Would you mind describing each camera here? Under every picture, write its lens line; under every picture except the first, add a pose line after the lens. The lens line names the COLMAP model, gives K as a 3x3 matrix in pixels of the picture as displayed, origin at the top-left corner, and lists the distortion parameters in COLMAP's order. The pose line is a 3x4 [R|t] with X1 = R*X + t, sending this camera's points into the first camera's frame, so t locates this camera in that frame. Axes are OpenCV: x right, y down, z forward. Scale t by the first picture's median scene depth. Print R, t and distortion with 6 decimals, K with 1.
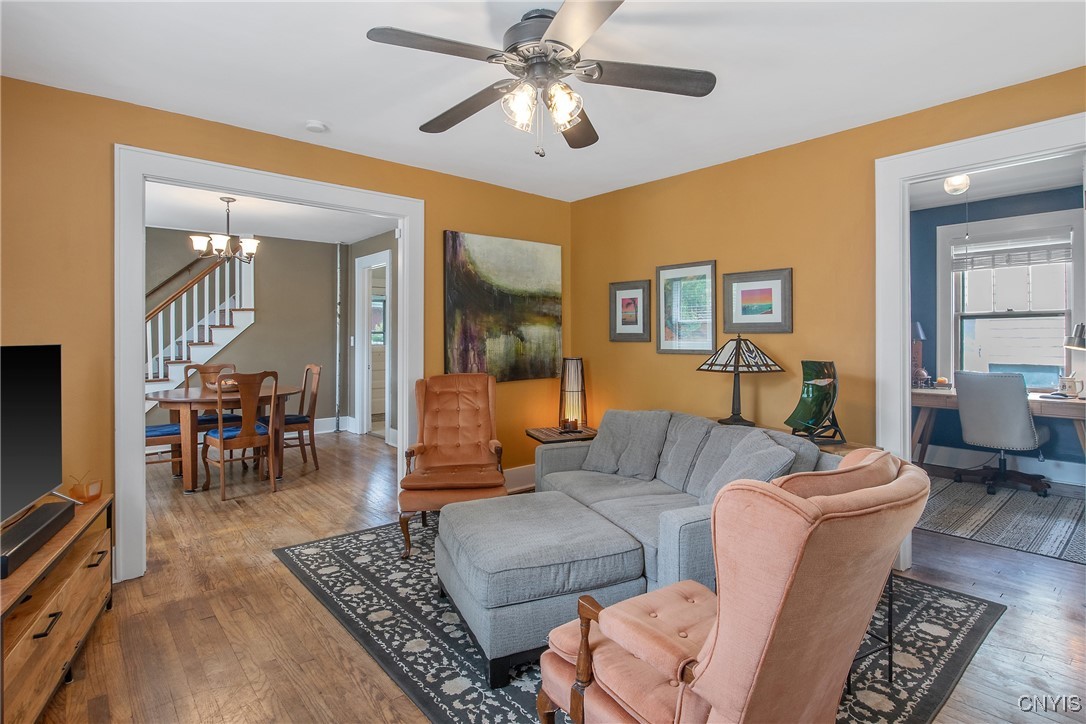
lens RADIAL K [[549.2, 0, 546.7], [0, 549.2, 346.1], [0, 0, 1]] dist [-0.025167, 0.000973]
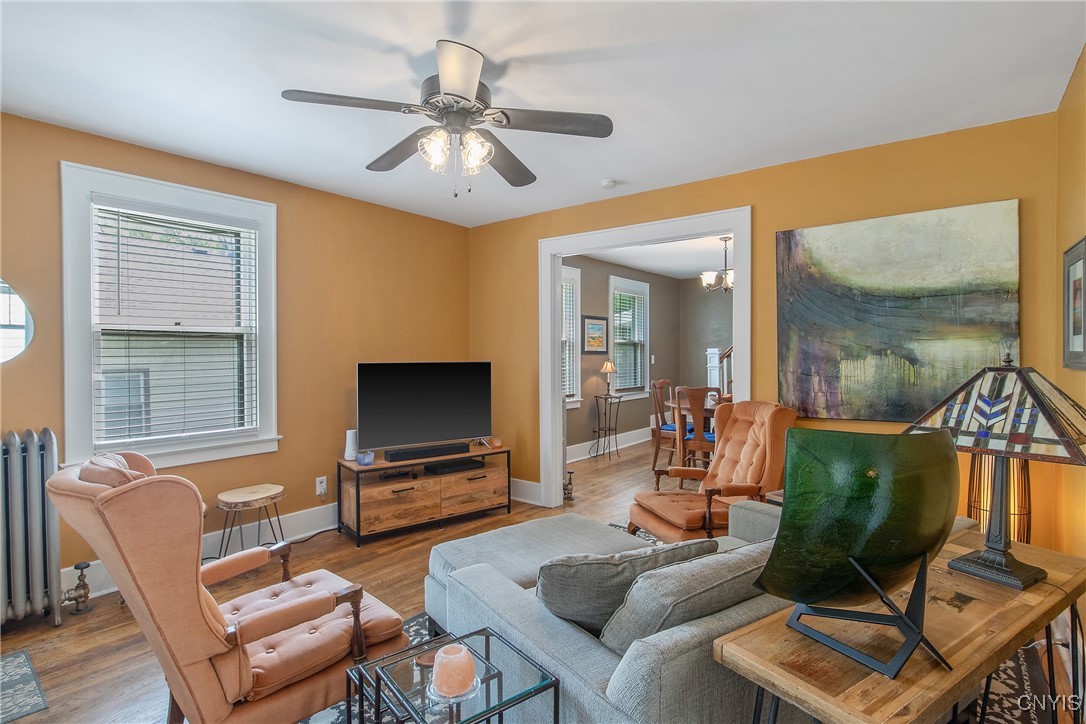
lens RADIAL K [[549.2, 0, 546.7], [0, 549.2, 346.1], [0, 0, 1]] dist [-0.025167, 0.000973]
pose [[0.156896, -0.013997, -0.987516, 0.557368], [-0.012073, 0.999798, -0.016089, -0.016181], [0.987541, 0.014447, 0.156695, 0.483415]]
